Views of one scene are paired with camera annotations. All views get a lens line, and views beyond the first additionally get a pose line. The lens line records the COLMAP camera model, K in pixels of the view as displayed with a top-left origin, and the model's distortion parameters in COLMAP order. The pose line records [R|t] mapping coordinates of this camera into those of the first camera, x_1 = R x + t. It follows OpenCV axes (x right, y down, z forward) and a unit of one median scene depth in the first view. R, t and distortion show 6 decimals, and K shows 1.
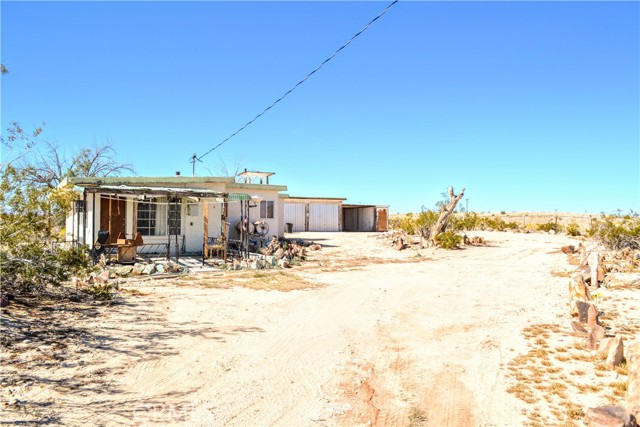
lens RADIAL K [[517.2, 0, 323.2], [0, 517.2, 210.3], [0, 0, 1]] dist [-0.077094, 0.010670]
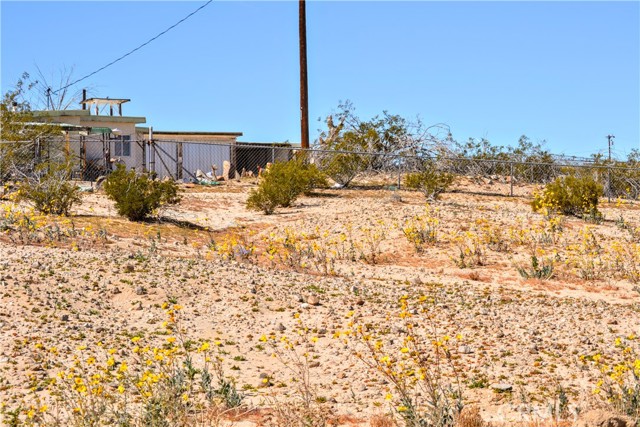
lens RADIAL K [[1534.4, 0, 320.0], [0, 1534.4, 213.5], [0, 0, 1]] dist [-0.264803, 0.248221]
pose [[0.999218, -0.014075, 0.036941, 0.118832], [0.013148, 0.999595, 0.025226, 0.049823], [-0.037281, -0.024721, 0.998999, -1.489471]]
